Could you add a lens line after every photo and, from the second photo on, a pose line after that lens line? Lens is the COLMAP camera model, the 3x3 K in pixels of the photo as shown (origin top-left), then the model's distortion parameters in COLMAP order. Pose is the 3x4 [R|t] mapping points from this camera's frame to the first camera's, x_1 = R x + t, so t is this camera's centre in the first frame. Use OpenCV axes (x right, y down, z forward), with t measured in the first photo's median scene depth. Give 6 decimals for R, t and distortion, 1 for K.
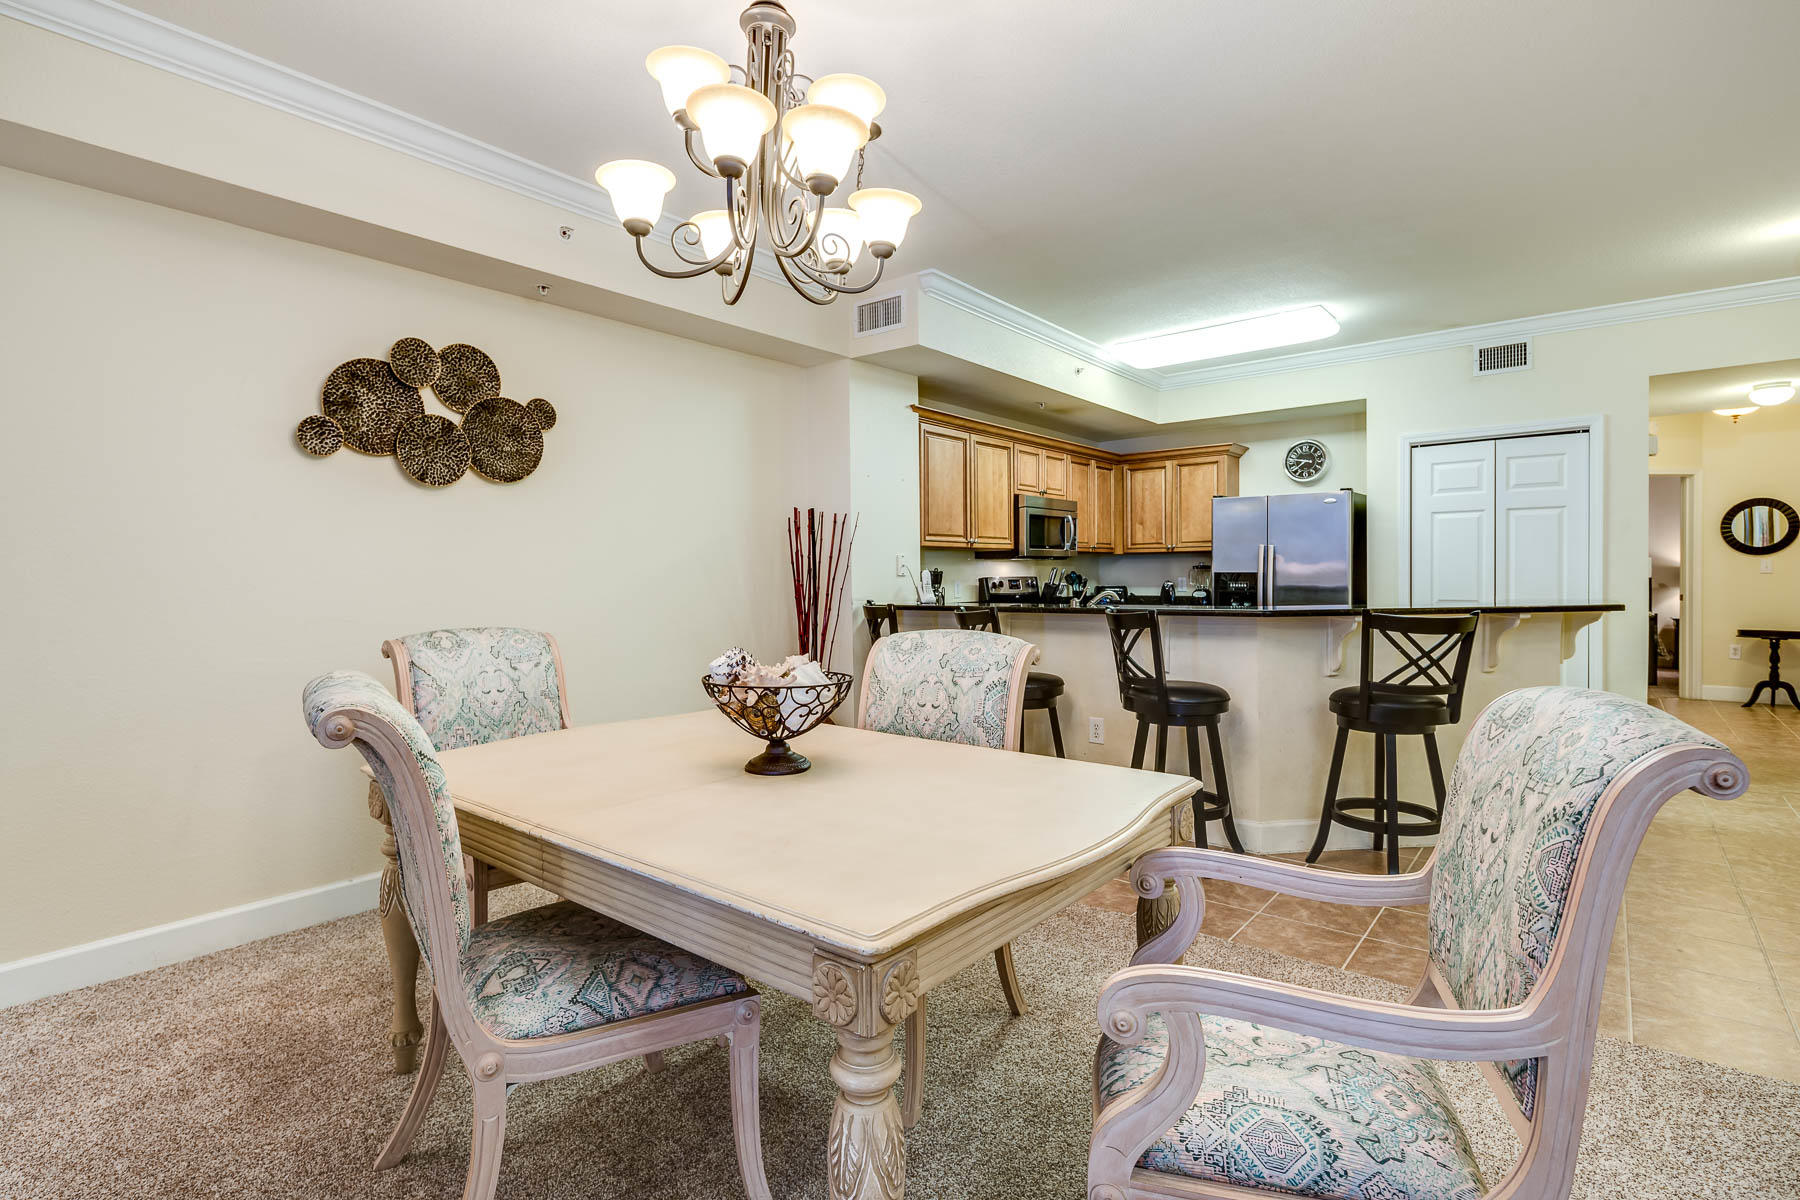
lens RADIAL K [[870.1, 0, 899.2], [0, 870.1, 582.2], [0, 0, 1]] dist [0.001297, -0.001343]
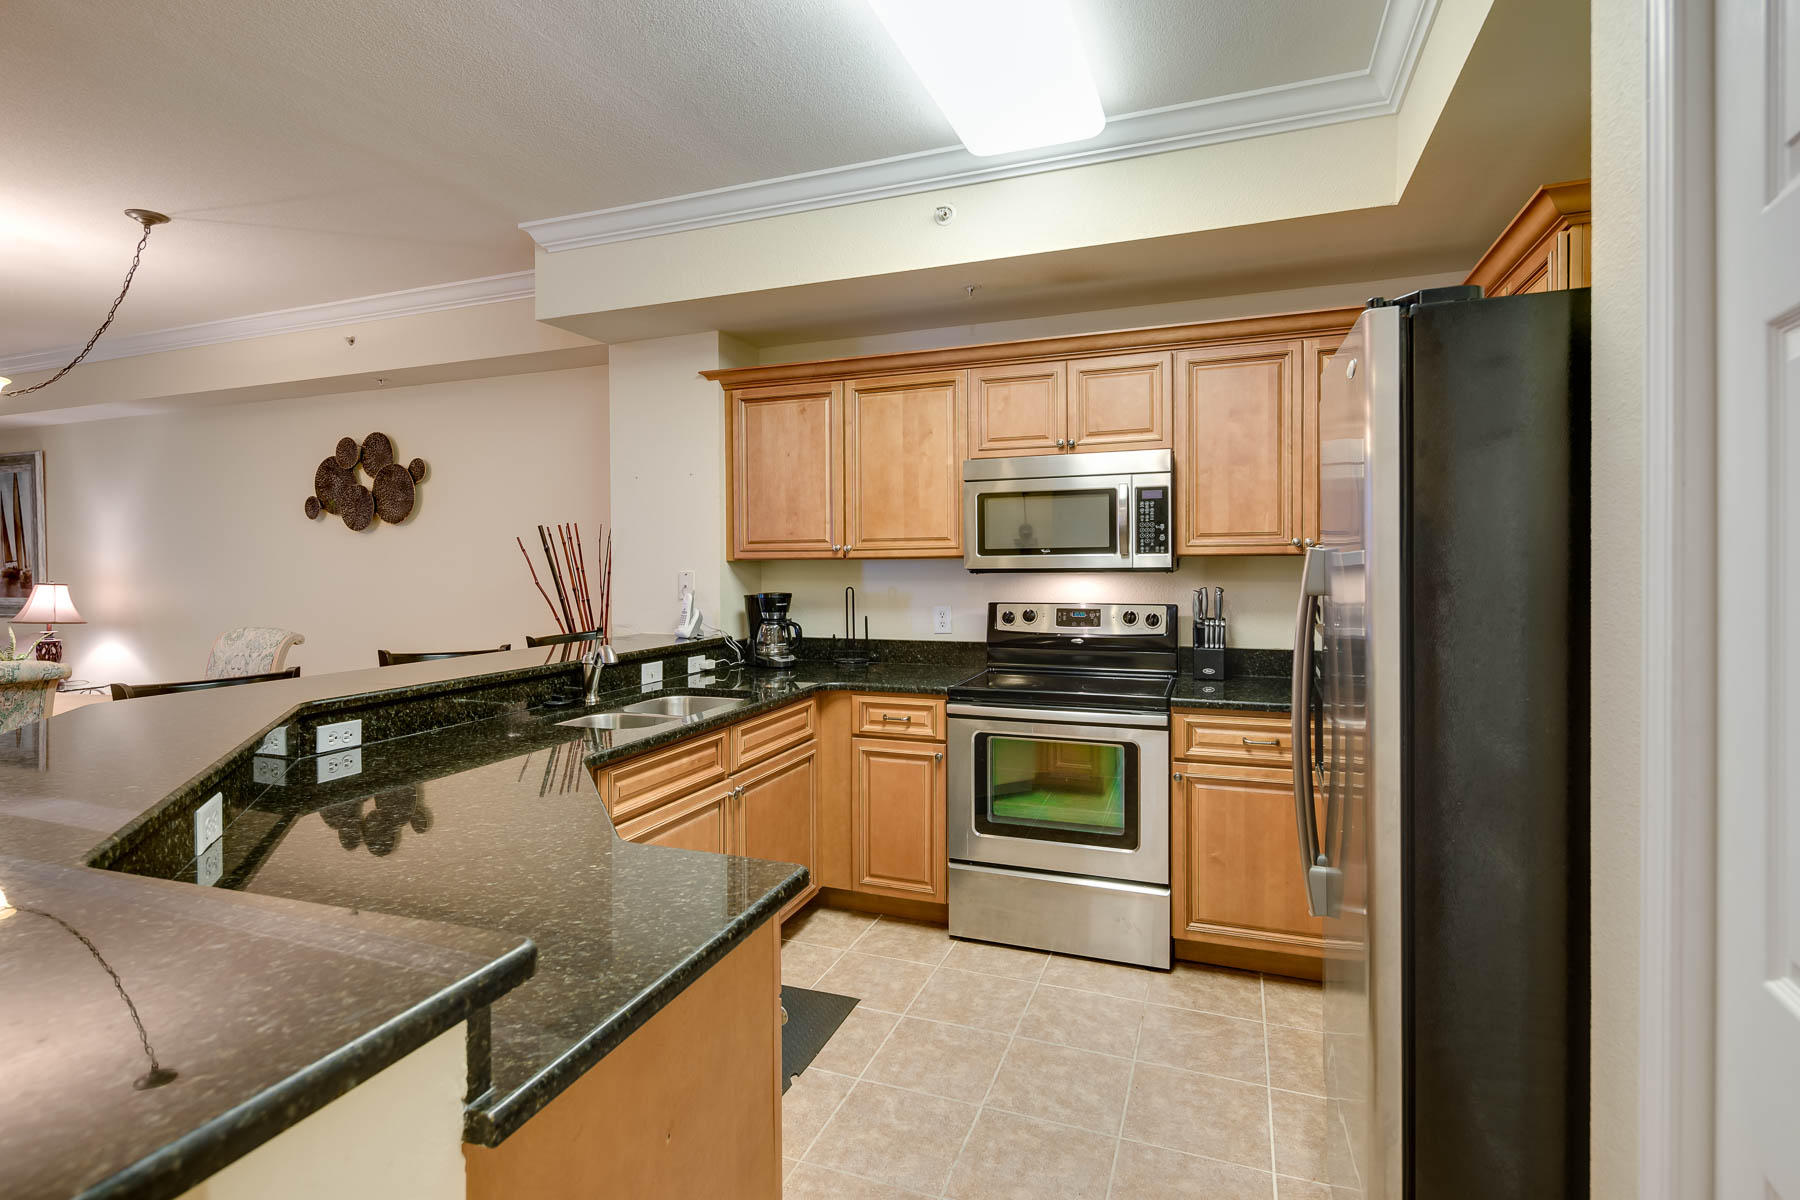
lens RADIAL K [[871.7, 0, 900.1], [0, 871.7, 567.8], [0, 0, 1]] dist [0.000779, 0.000126]
pose [[0.314274, 0.010781, -0.949271, 0.664409], [-0.003933, 0.999942, 0.010055, -0.035671], [0.949324, 0.000574, 0.314298, 0.777602]]
